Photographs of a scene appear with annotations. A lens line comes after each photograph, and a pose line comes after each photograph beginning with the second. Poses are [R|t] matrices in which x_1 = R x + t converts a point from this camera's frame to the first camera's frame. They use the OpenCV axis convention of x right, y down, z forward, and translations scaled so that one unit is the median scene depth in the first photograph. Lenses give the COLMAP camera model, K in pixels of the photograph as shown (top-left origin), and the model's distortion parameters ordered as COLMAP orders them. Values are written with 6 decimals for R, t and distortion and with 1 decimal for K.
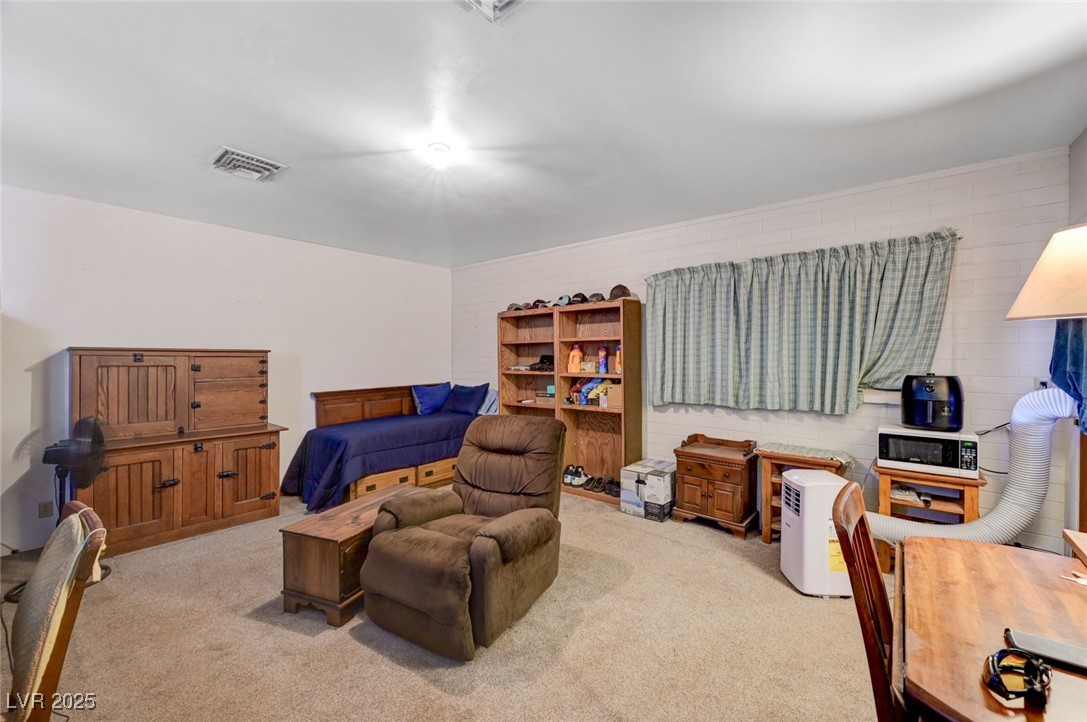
lens RADIAL K [[435.2, 0, 546.1], [0, 435.2, 357.3], [0, 0, 1]] dist [-0.000471, -0.000027]
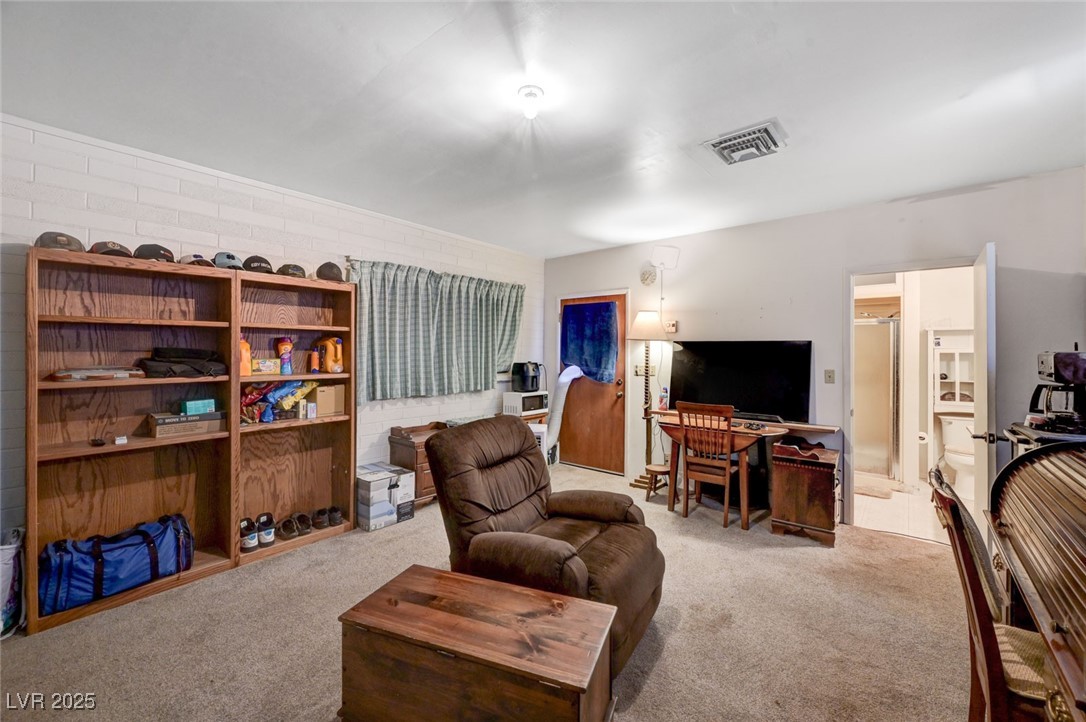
lens RADIAL K [[447.0, 0, 545.0], [0, 447.0, 352.3], [0, 0, 1]] dist [0.008270, -0.000323]
pose [[0.001331, -0.000973, 0.999999, -0.658015], [-0.003577, 0.999993, 0.000978, -0.001972], [-0.999993, -0.003578, 0.001328, 0.602108]]
